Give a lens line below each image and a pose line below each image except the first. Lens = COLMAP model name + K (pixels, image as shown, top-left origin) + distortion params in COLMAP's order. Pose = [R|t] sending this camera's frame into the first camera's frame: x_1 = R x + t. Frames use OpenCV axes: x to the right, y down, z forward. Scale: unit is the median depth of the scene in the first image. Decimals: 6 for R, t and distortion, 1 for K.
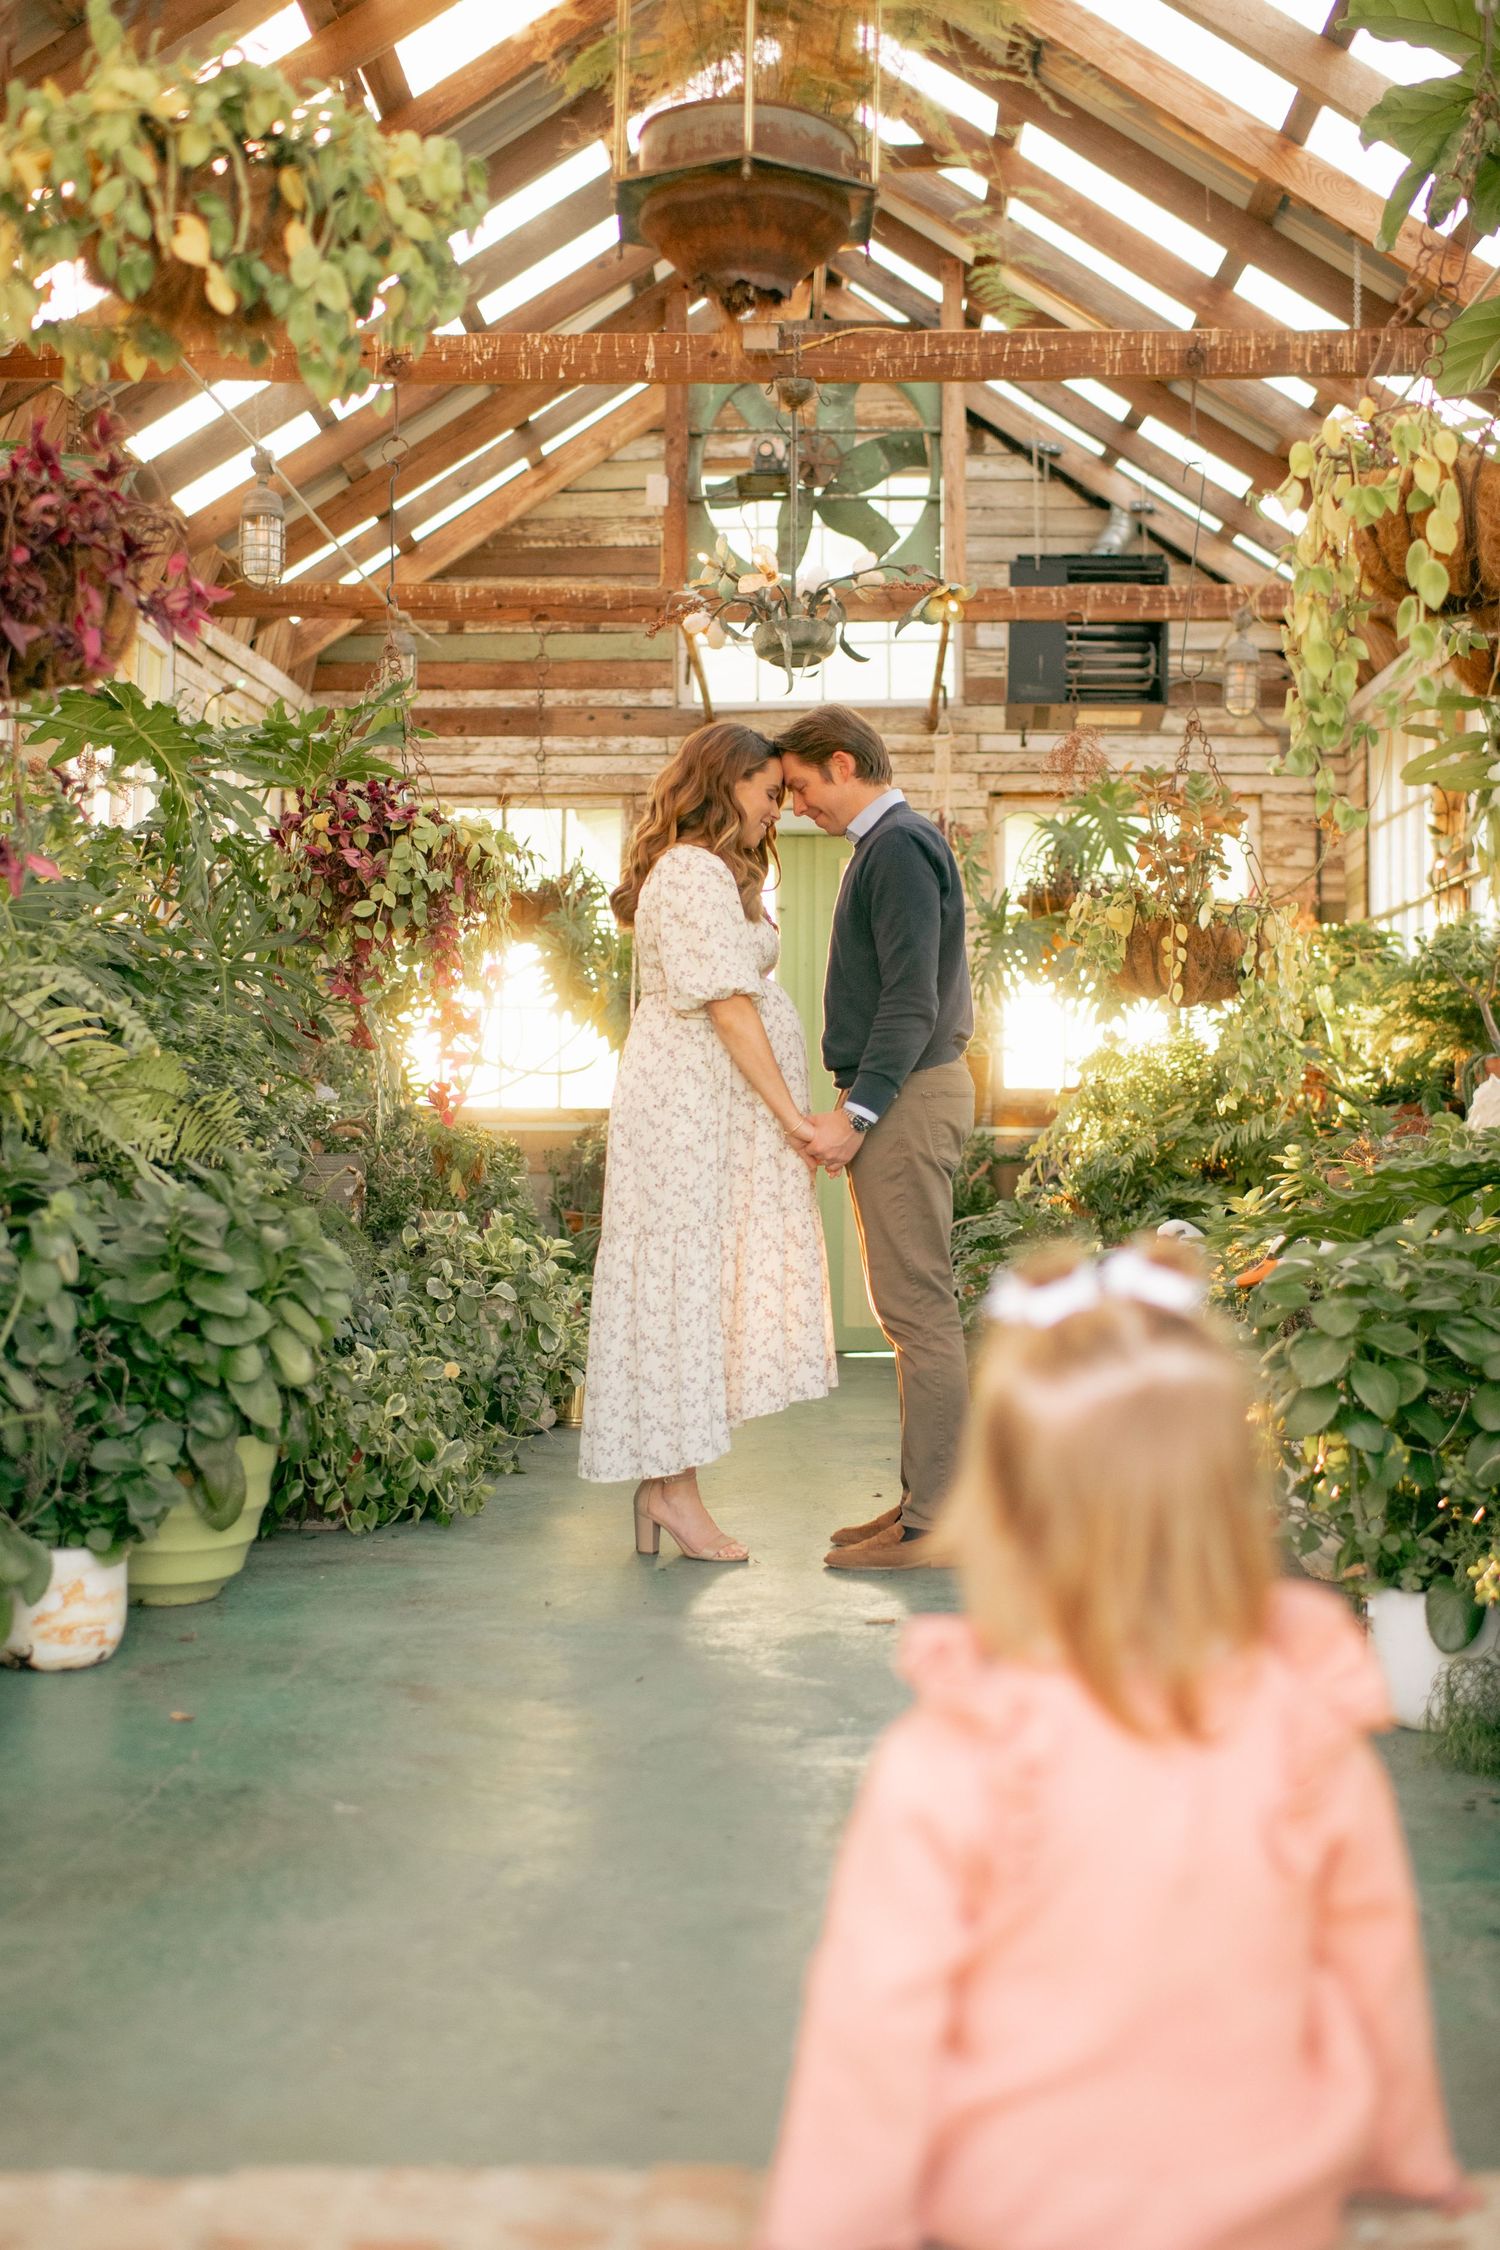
lens RADIAL K [[2317.0, 0, 748.2], [0, 2317.0, 1089.6], [0, 0, 1]] dist [-0.061631, -0.005960]
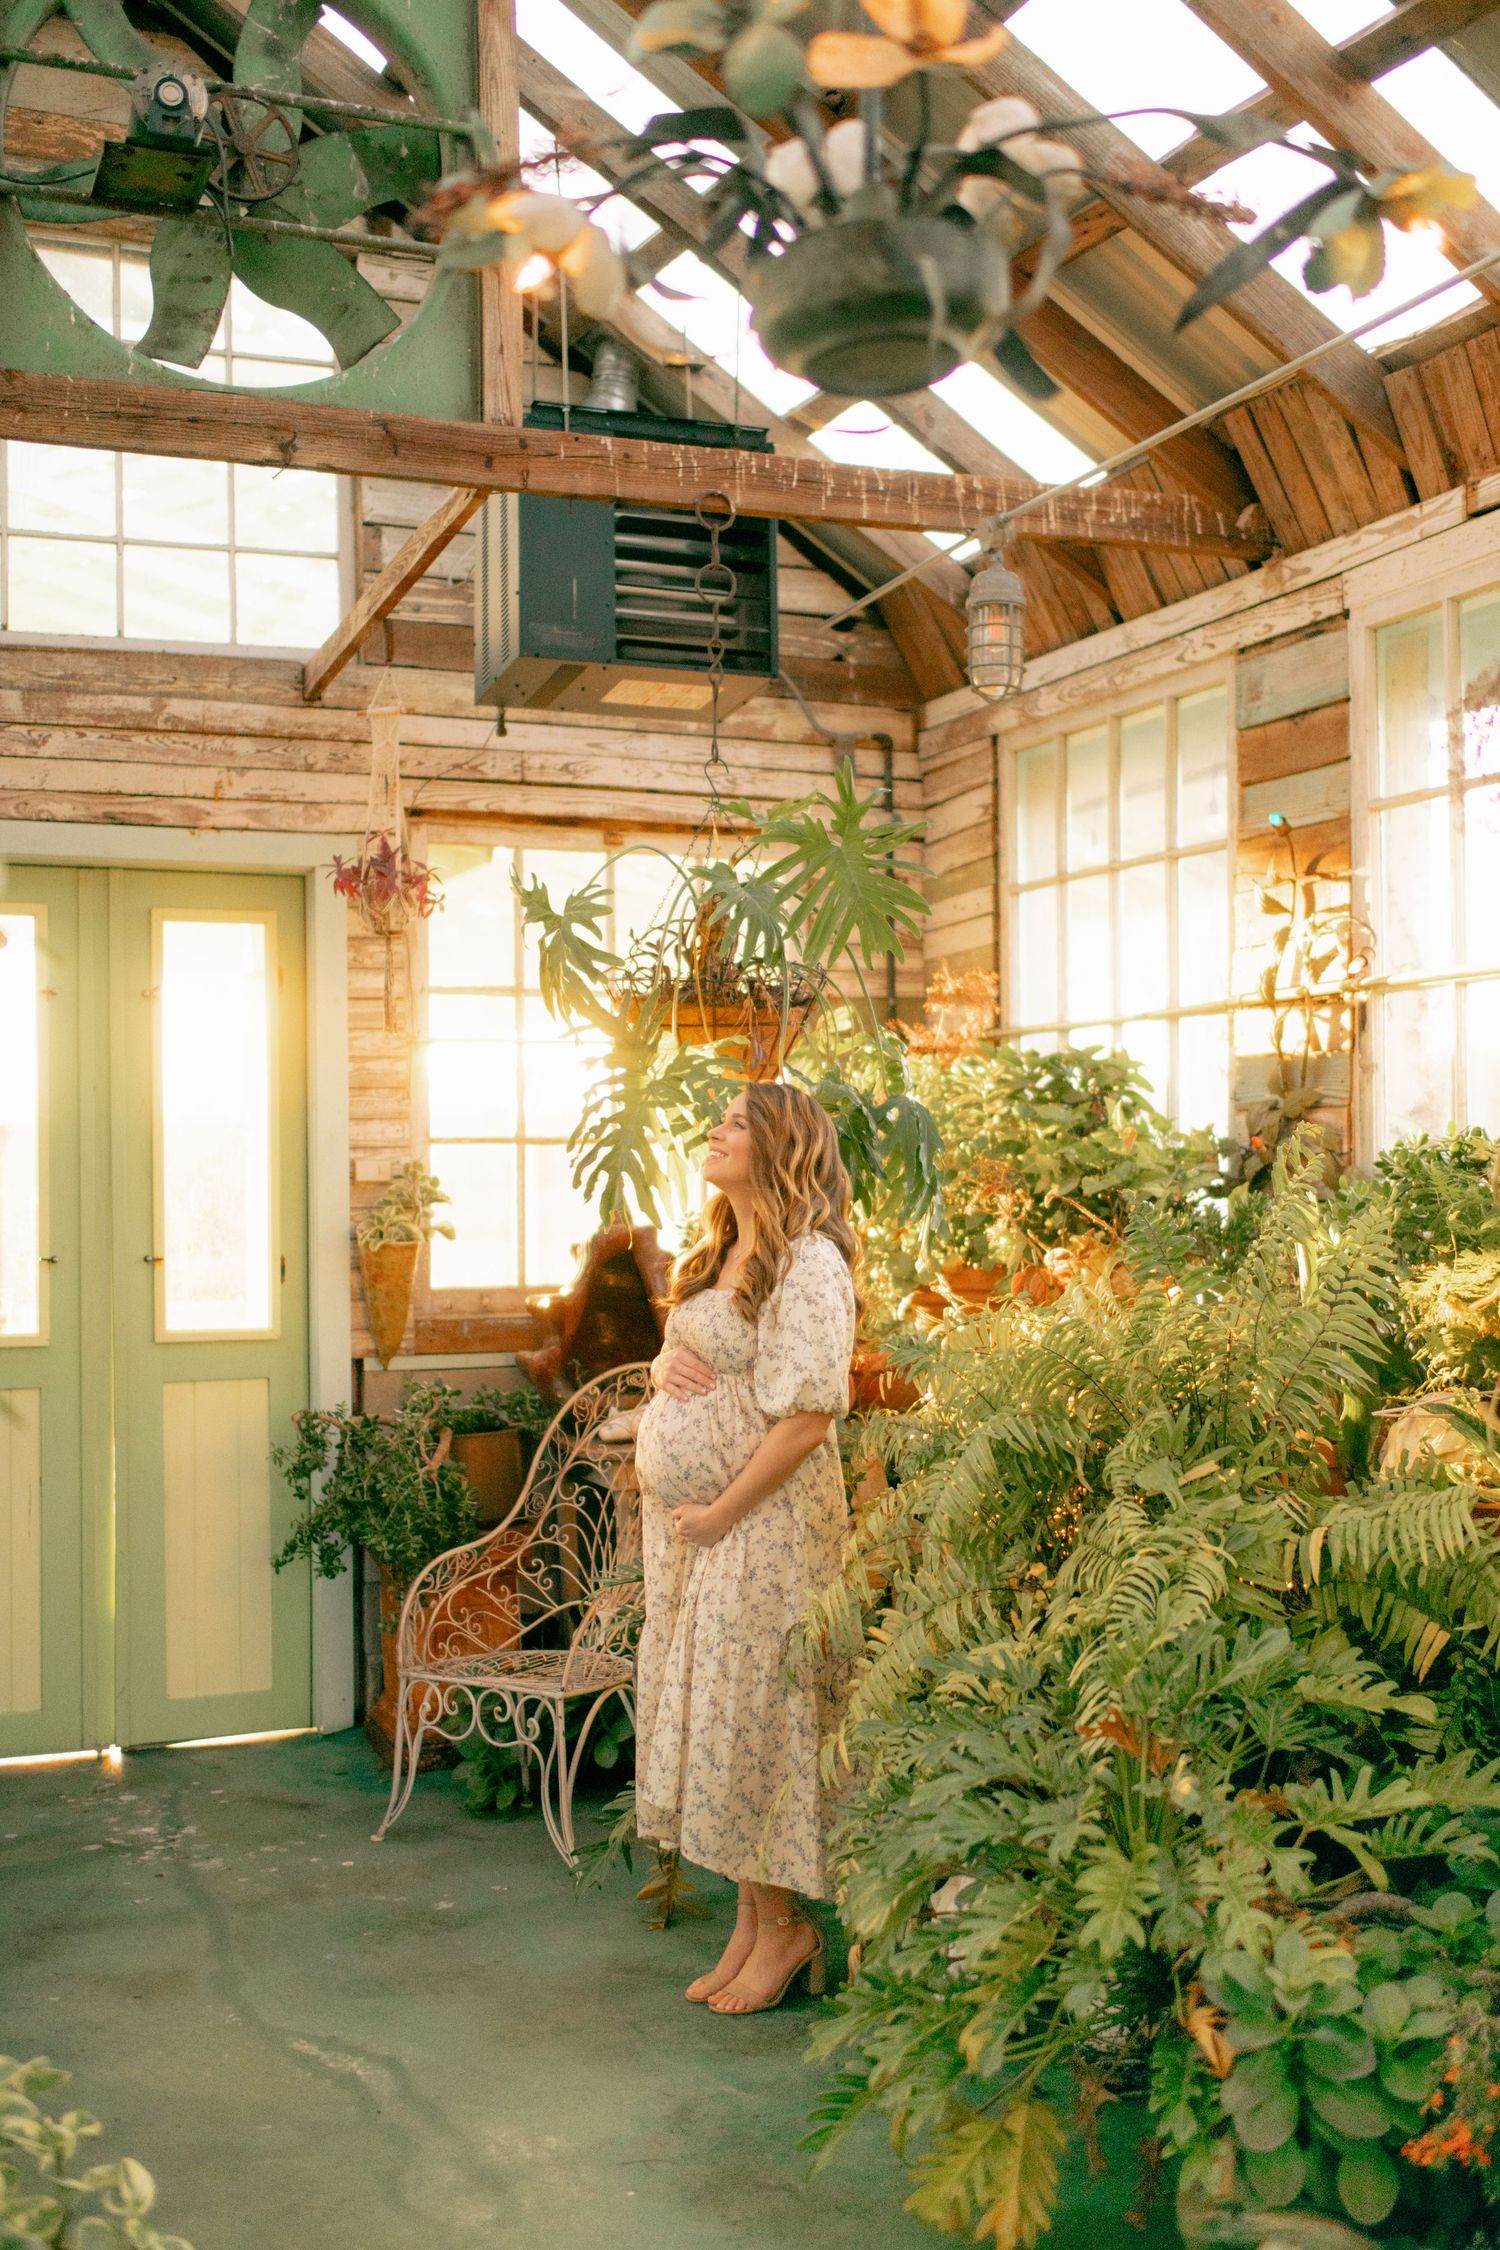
lens RADIAL K [[2341.8, 0, 746.5], [0, 2341.8, 1141.4], [0, 0, 1]] dist [-0.069016, 0.135429]
pose [[0.905254, -0.007449, 0.424805, -0.086183], [0.004582, 0.999959, 0.007770, -0.050318], [-0.424845, -0.005087, 0.905252, 0.450435]]
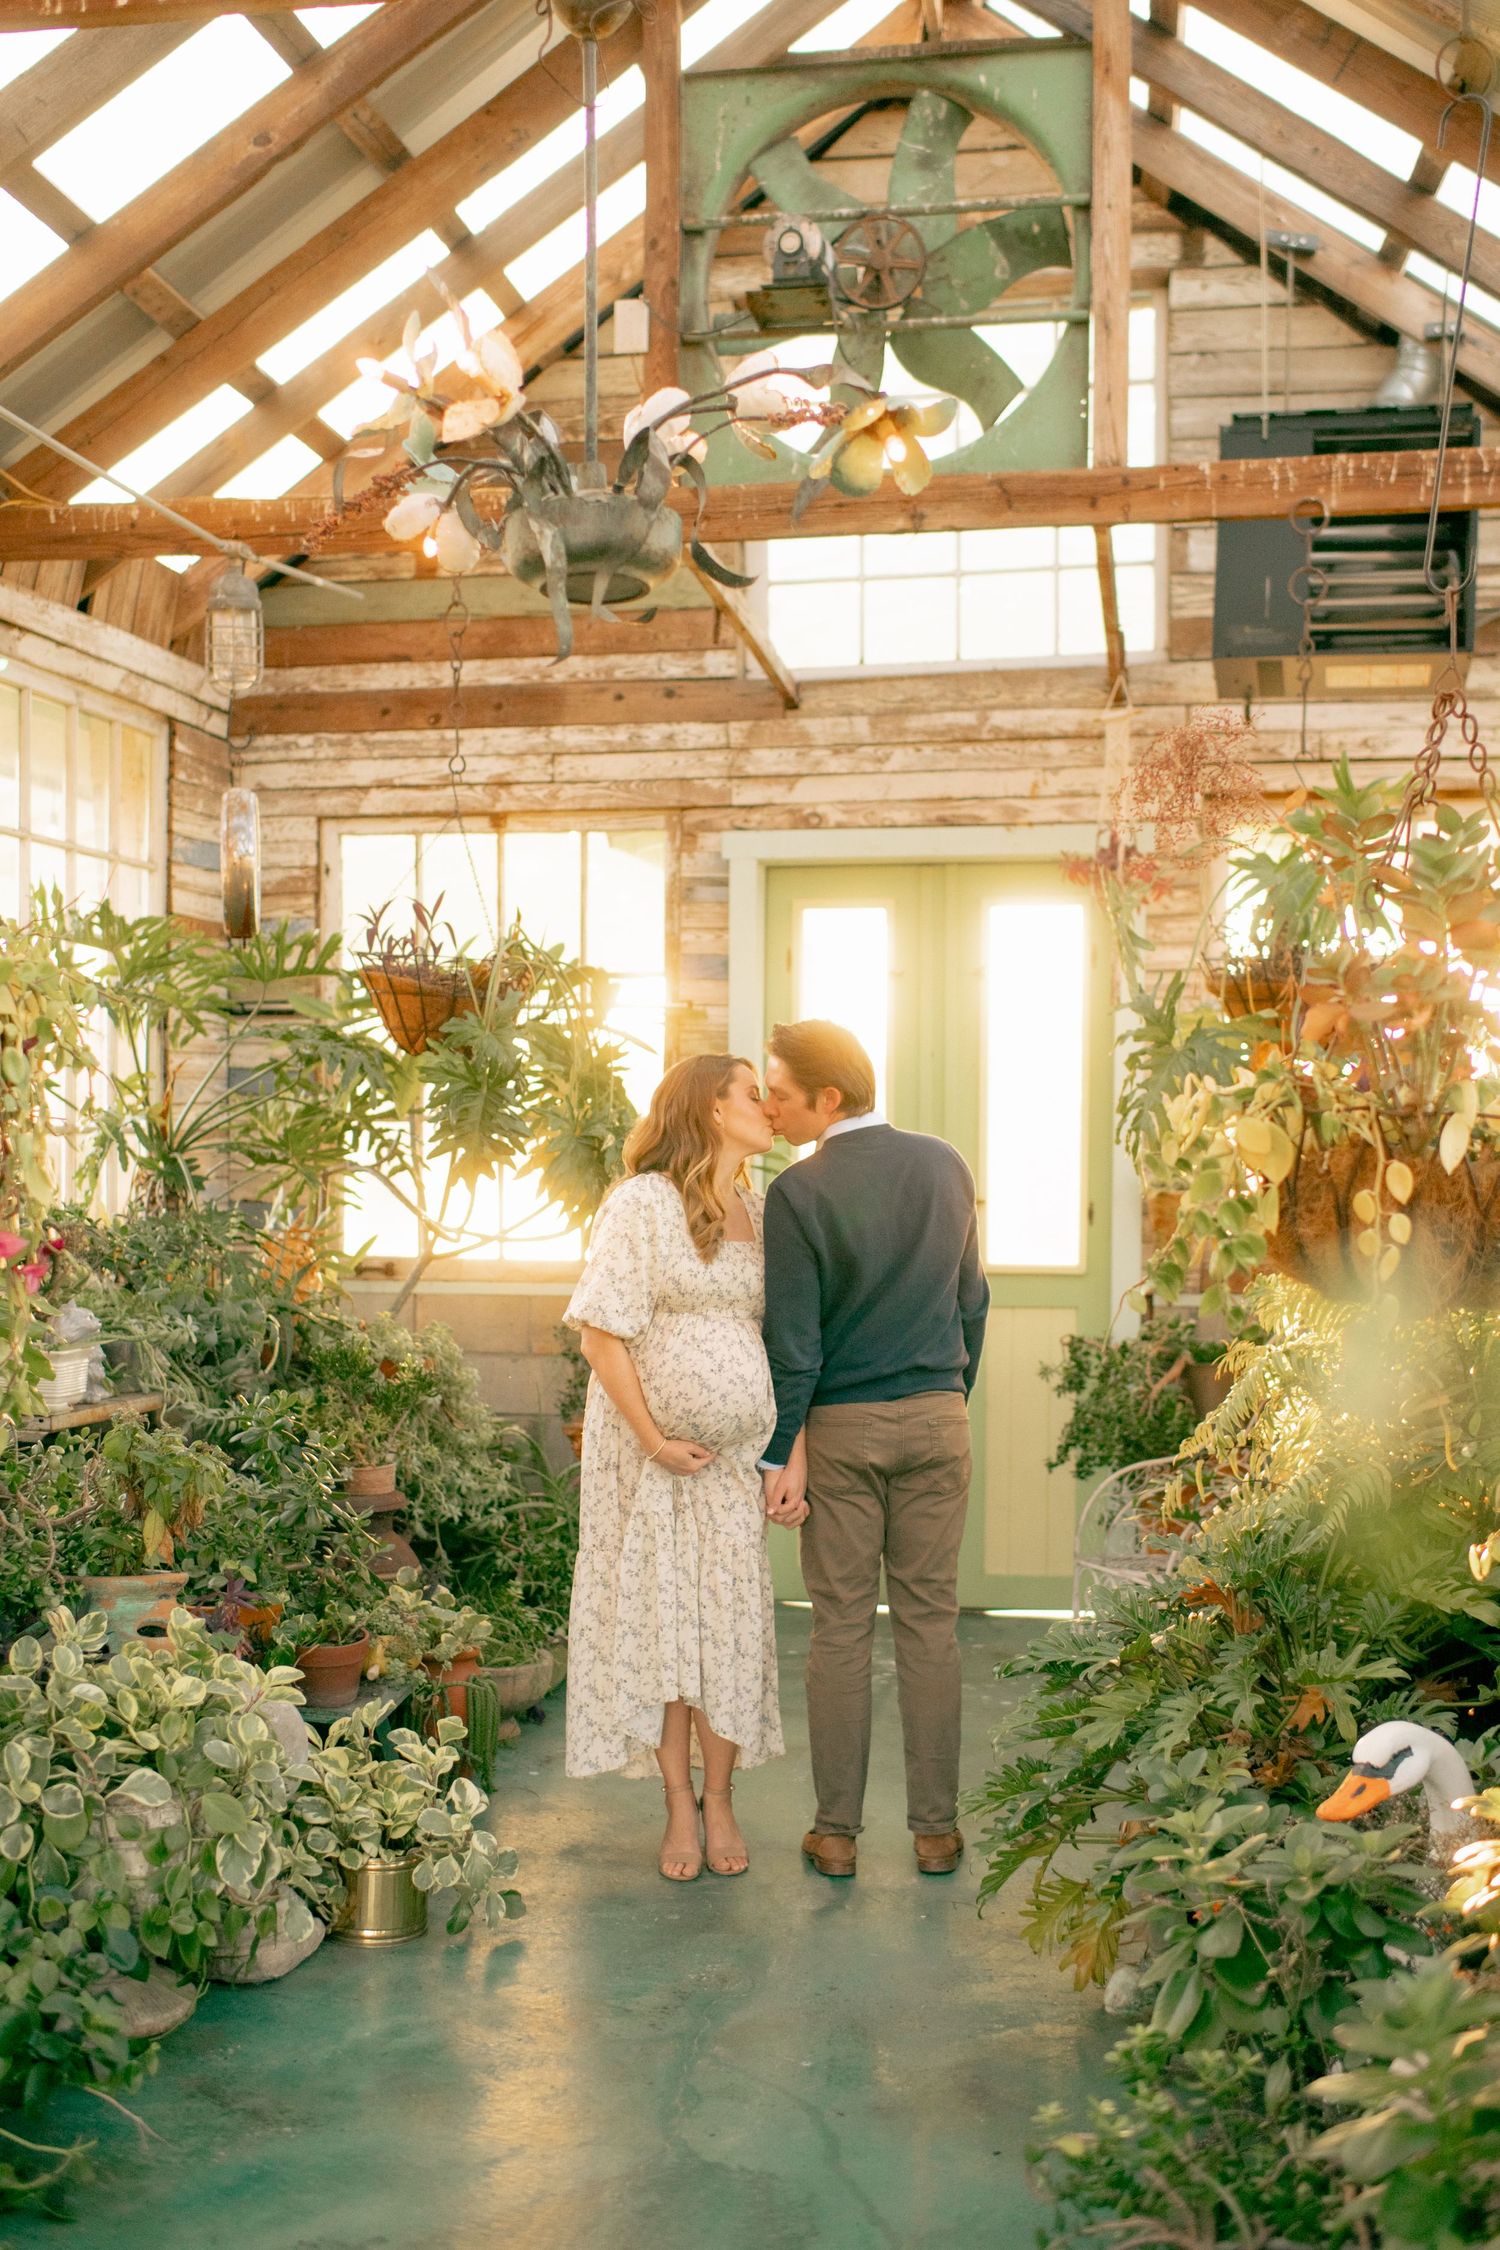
lens RADIAL K [[2417.7, 0, 733.5], [0, 2417.7, 1356.4], [0, 0, 1]] dist [-0.035376, 0.010233]
pose [[0.990501, 0.007431, -0.137306, 0.074614], [0.008224, 0.993550, 0.113098, -0.052792], [0.137261, -0.113152, 0.984051, 0.312674]]
